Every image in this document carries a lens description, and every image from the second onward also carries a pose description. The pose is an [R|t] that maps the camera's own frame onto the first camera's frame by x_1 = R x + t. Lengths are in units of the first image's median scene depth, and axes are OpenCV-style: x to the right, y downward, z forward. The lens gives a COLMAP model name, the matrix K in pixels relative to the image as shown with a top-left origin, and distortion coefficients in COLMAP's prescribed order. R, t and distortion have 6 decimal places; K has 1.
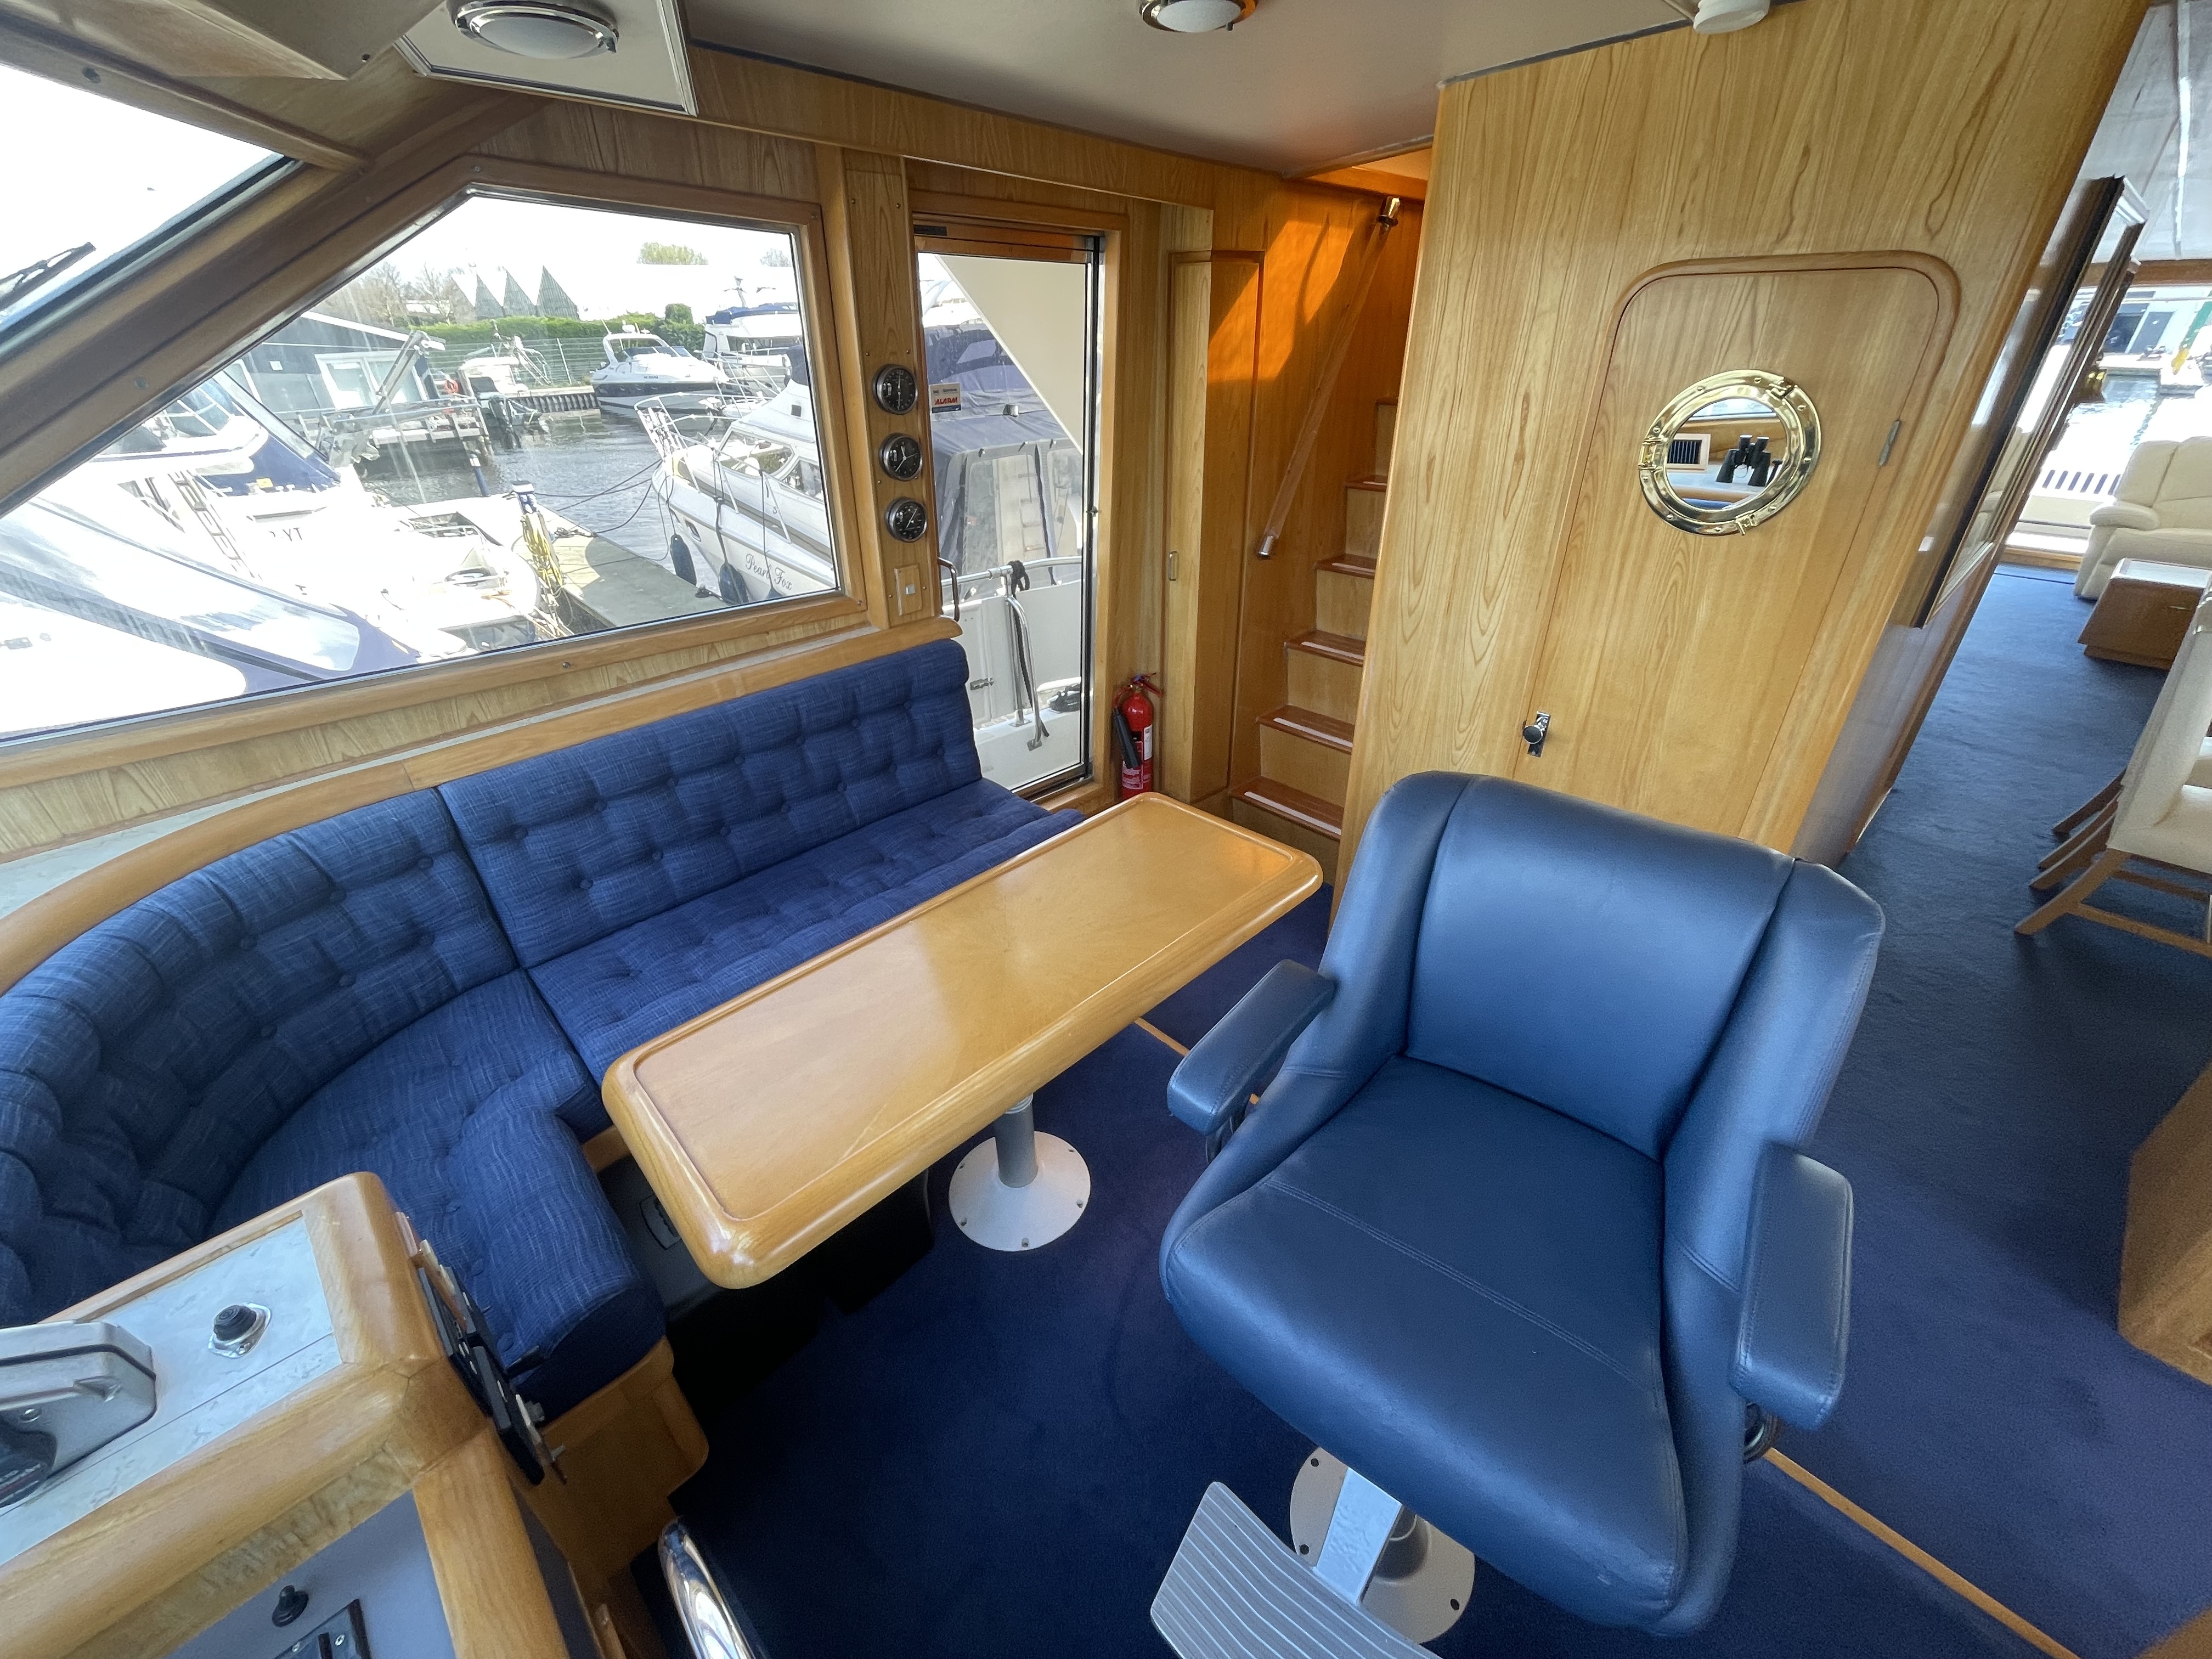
lens RADIAL K [[880.9, 0, 1107.0], [0, 880.9, 831.8], [0, 0, 1]] dist [-0.000895, 0.000430]
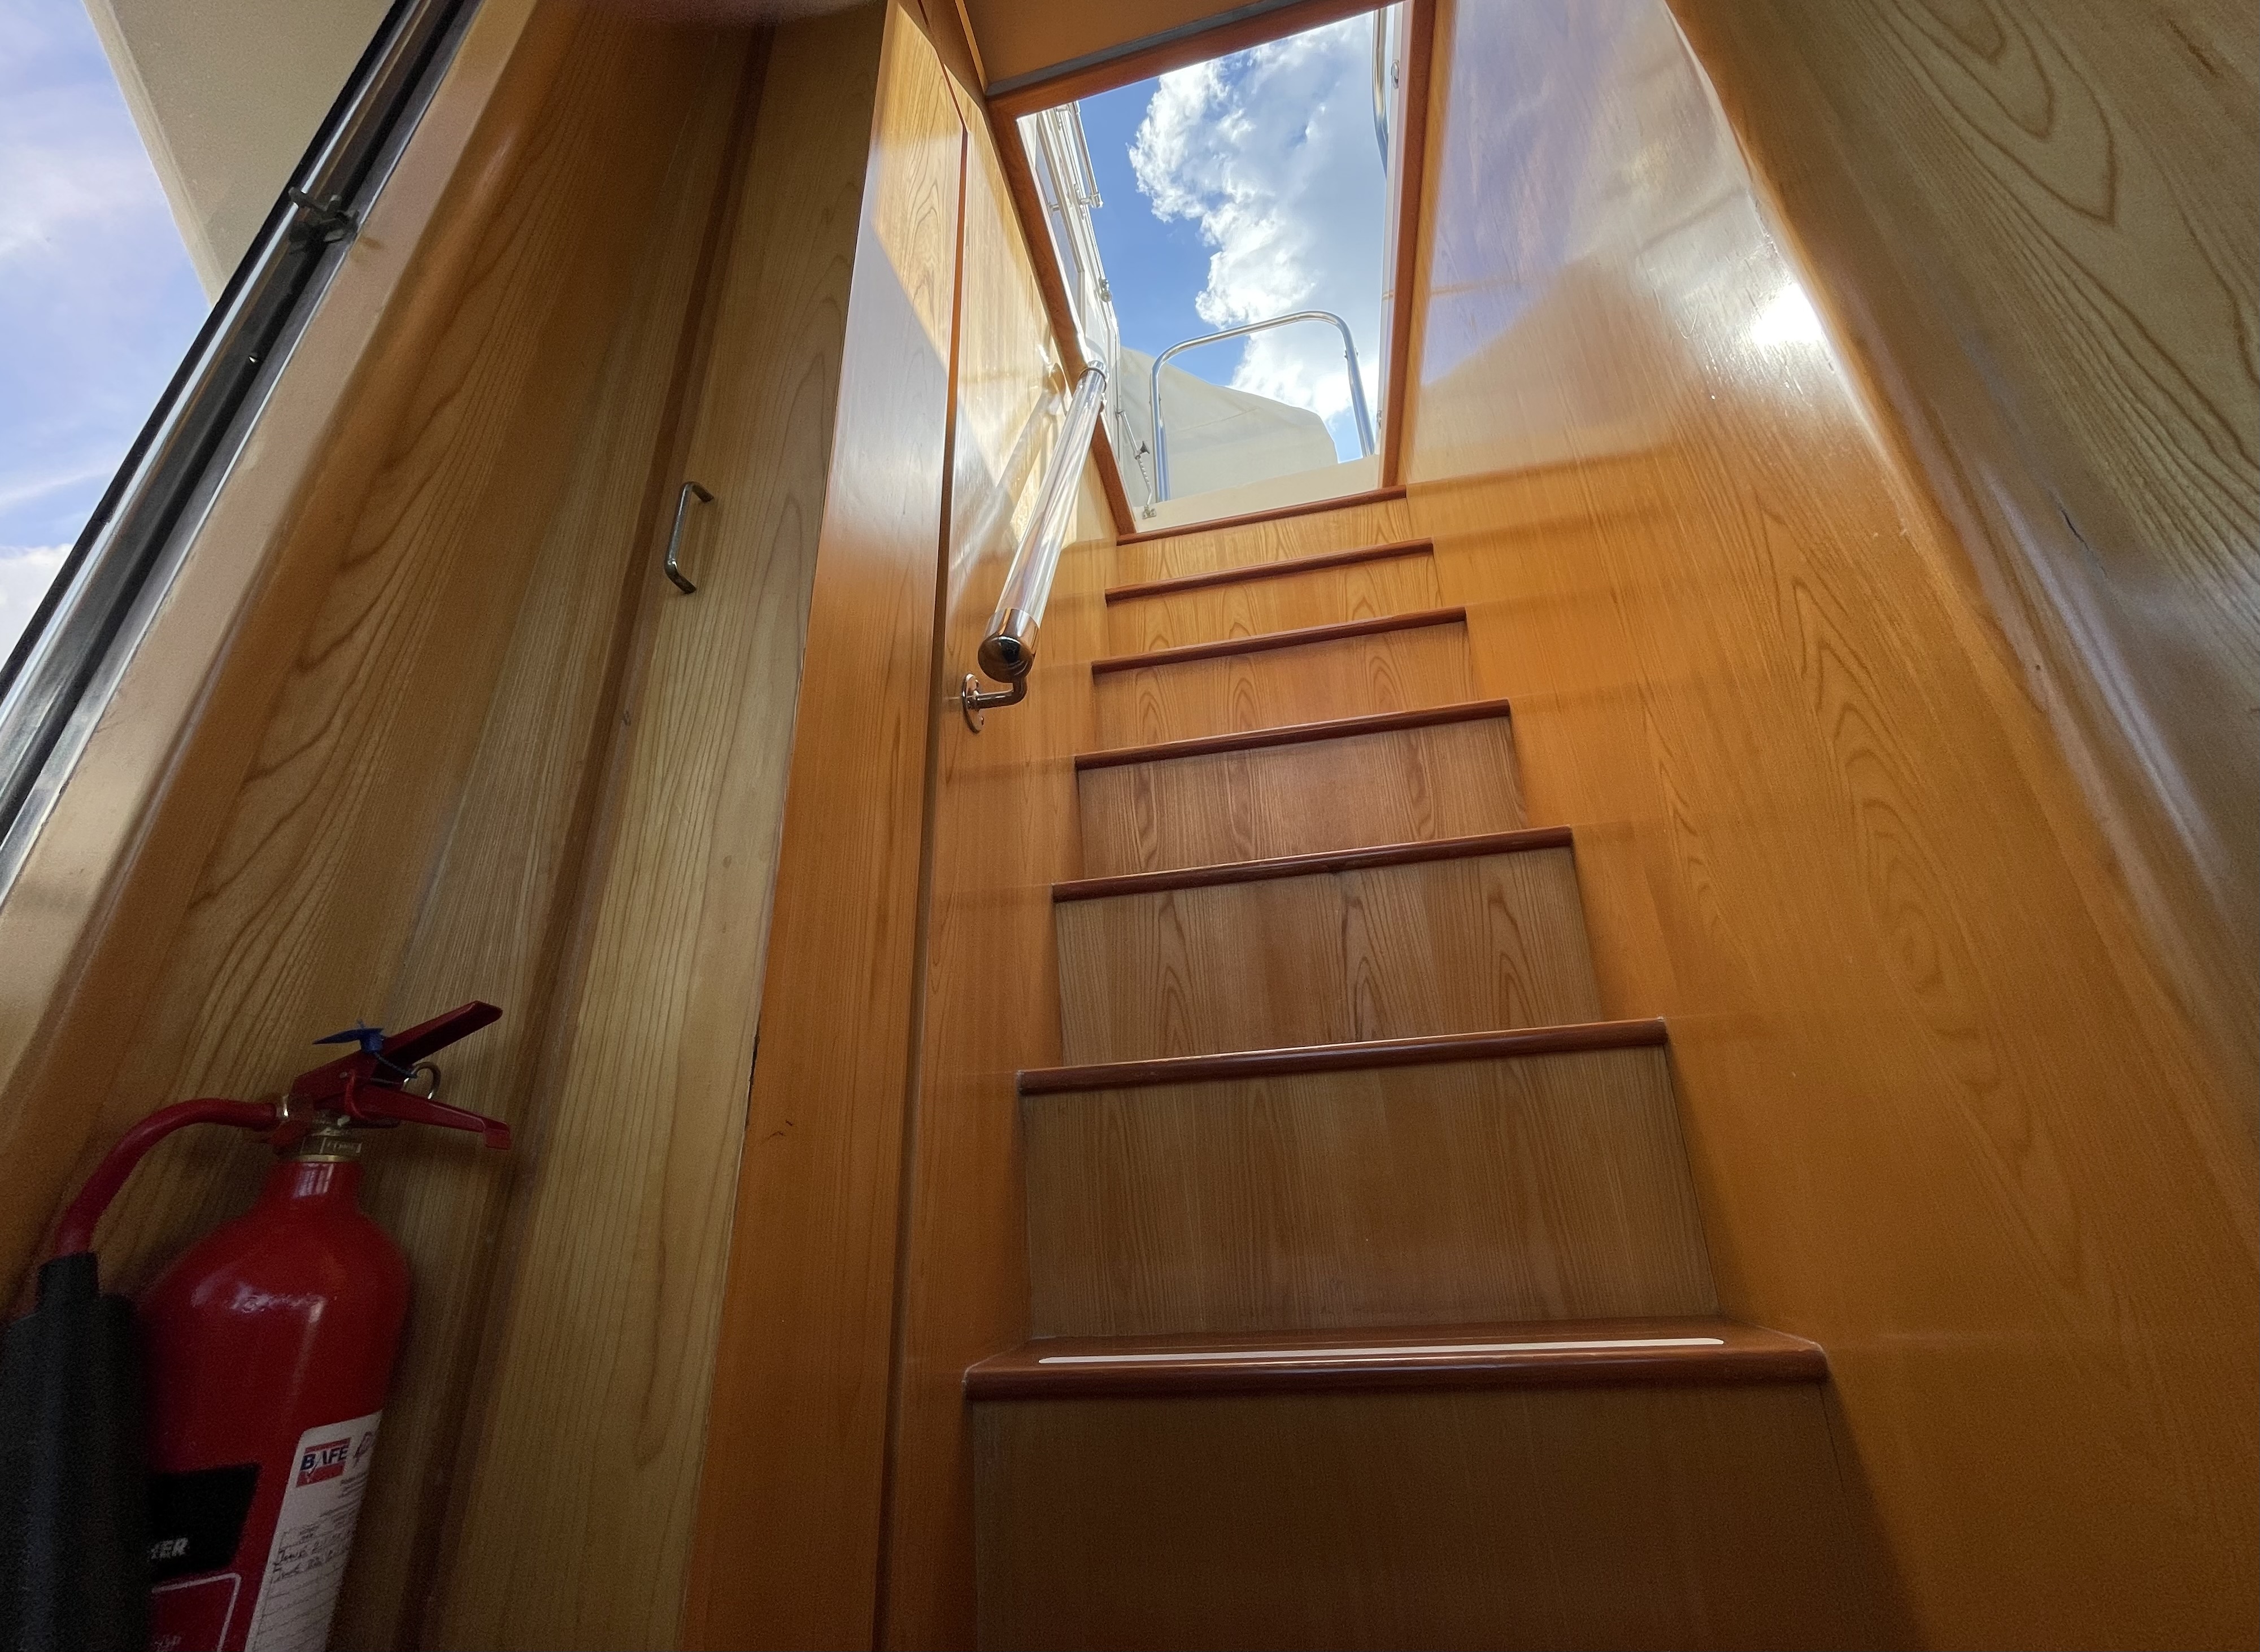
lens RADIAL K [[906.2, 0, 1142.7], [0, 906.2, 823.3], [0, 0, 1]] dist [-0.003273, -0.000308]
pose [[0.821974, 0.208467, 0.530001, 0.079746], [0.316271, 0.606839, -0.729191, -0.044558], [-0.473637, 0.767000, 0.432874, 1.135172]]
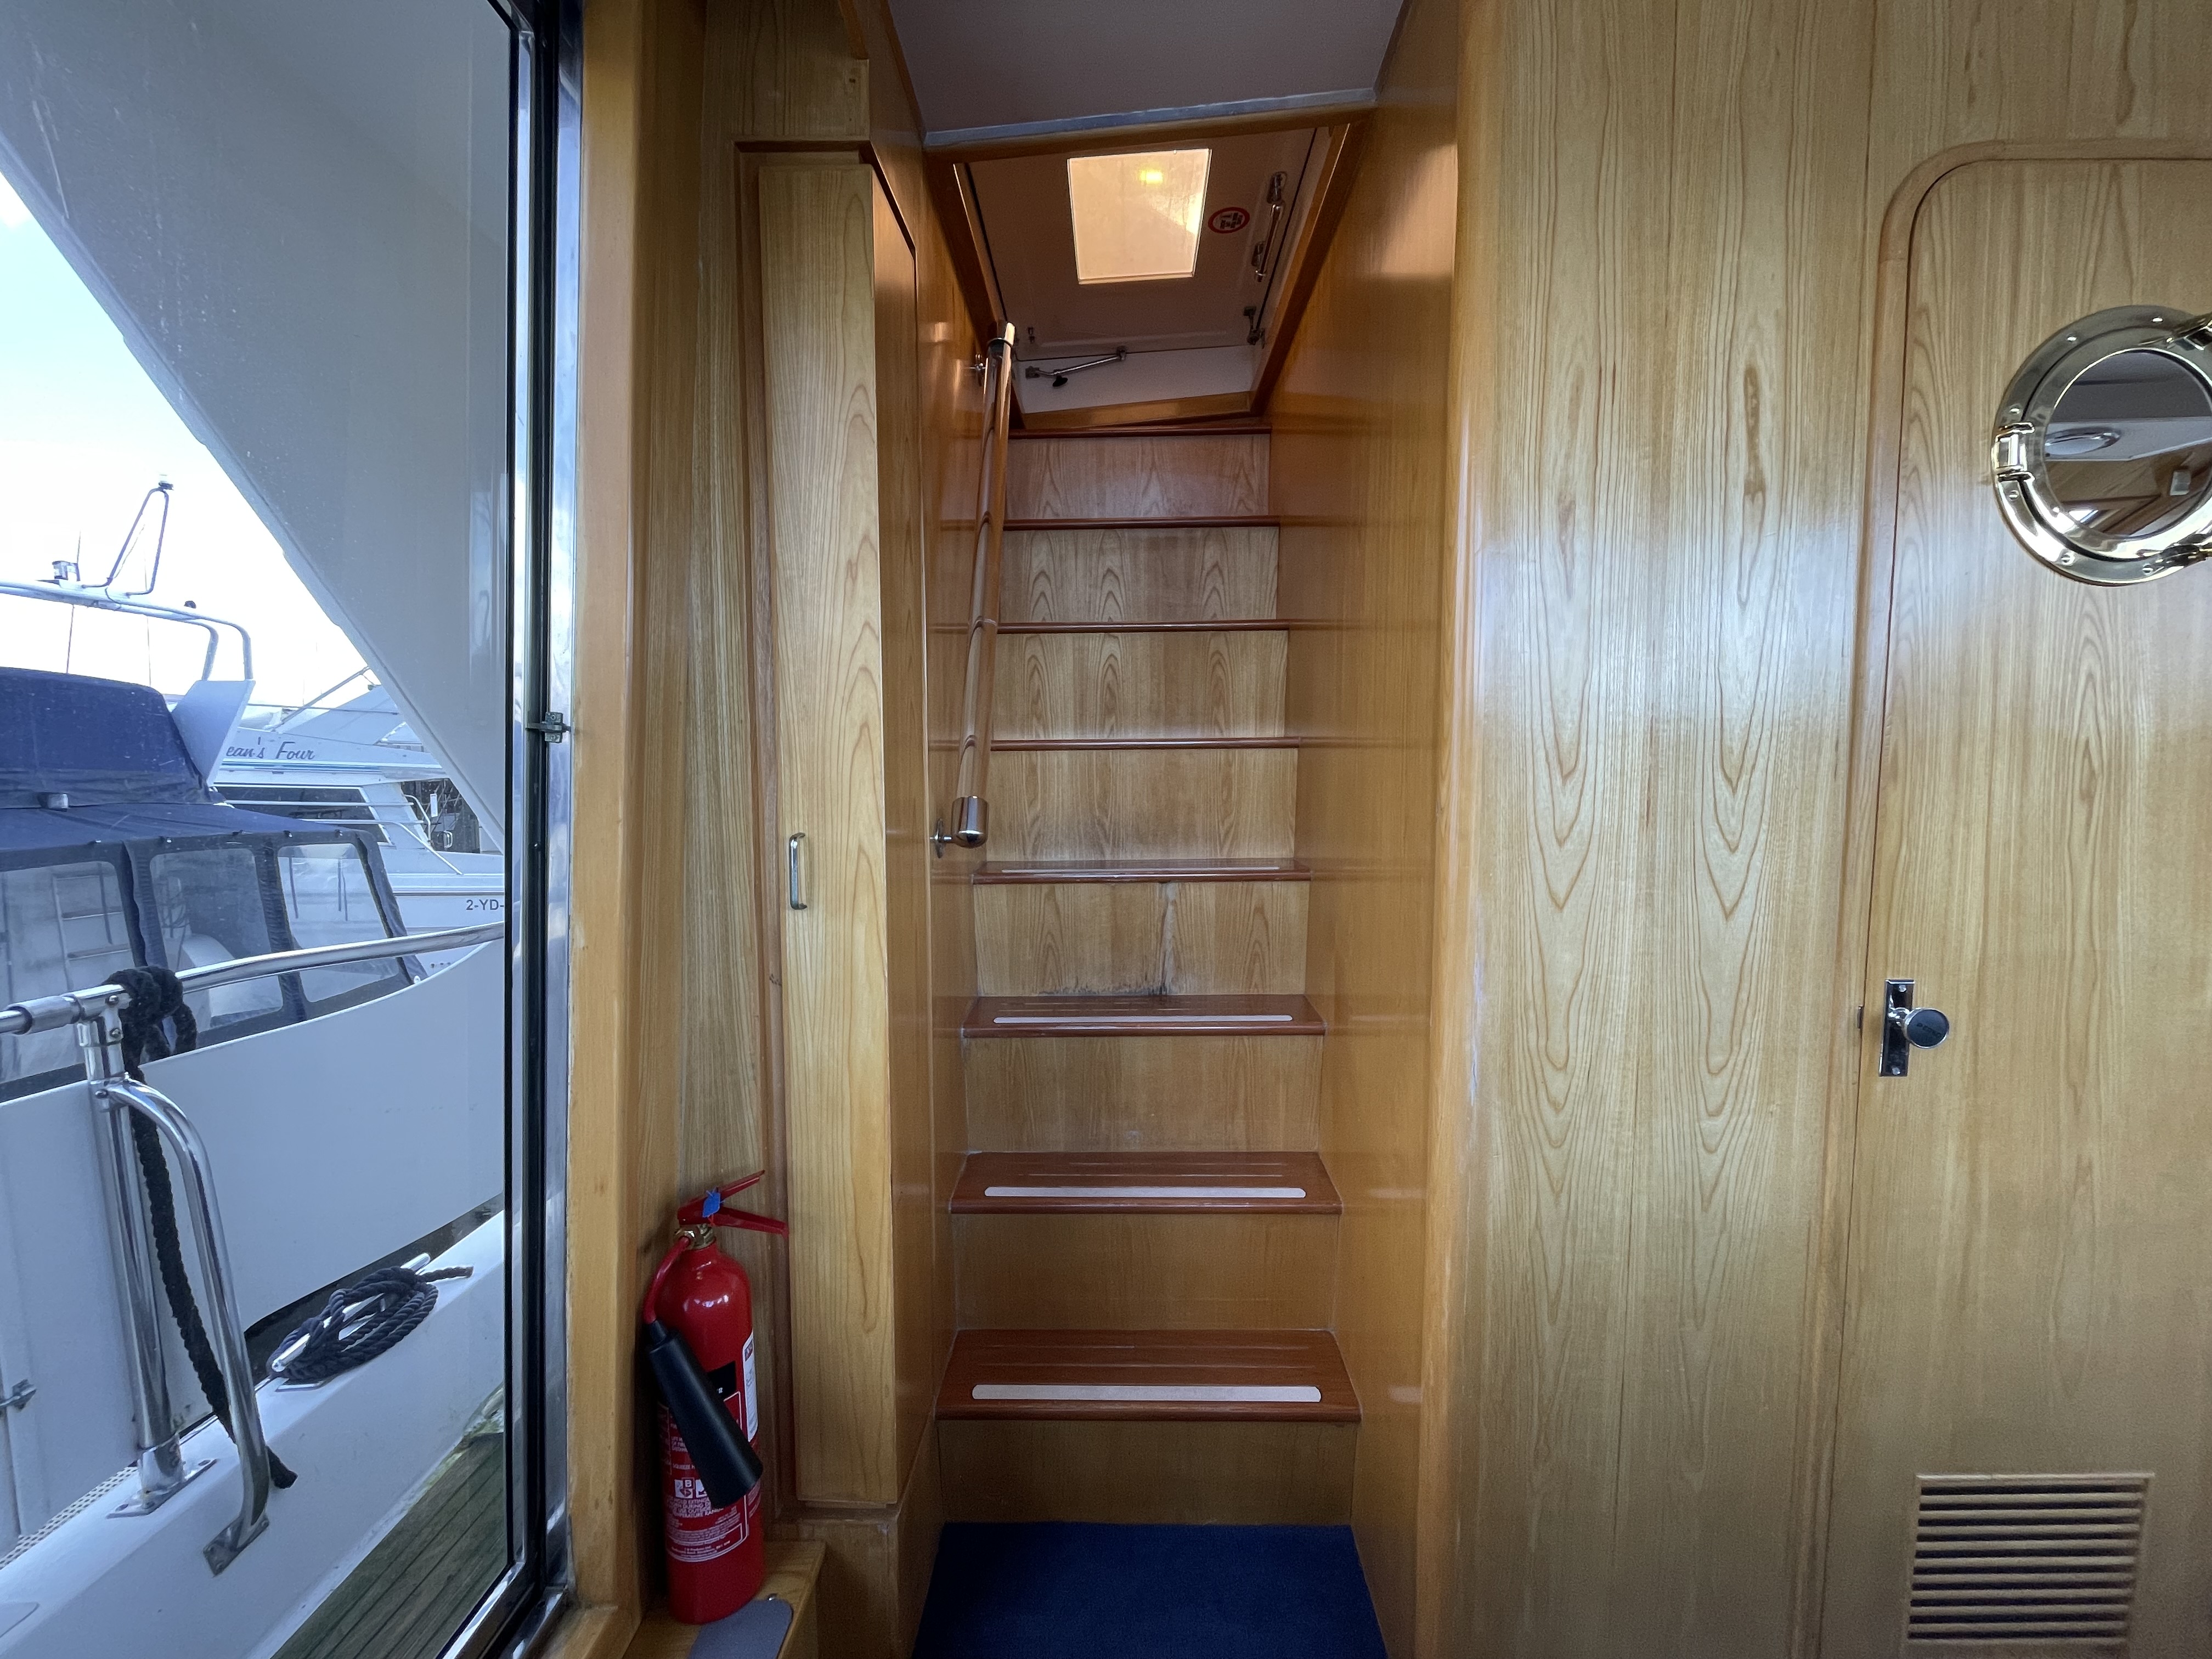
lens RADIAL K [[887.1, 0, 1114.6], [0, 887.1, 827.0], [0, 0, 1]] dist [-0.003273, -0.000308]
pose [[0.700550, -0.044812, 0.712195, -0.126387], [0.355978, 0.886926, -0.294351, -0.200505], [-0.618473, 0.459734, 0.637288, 0.841327]]
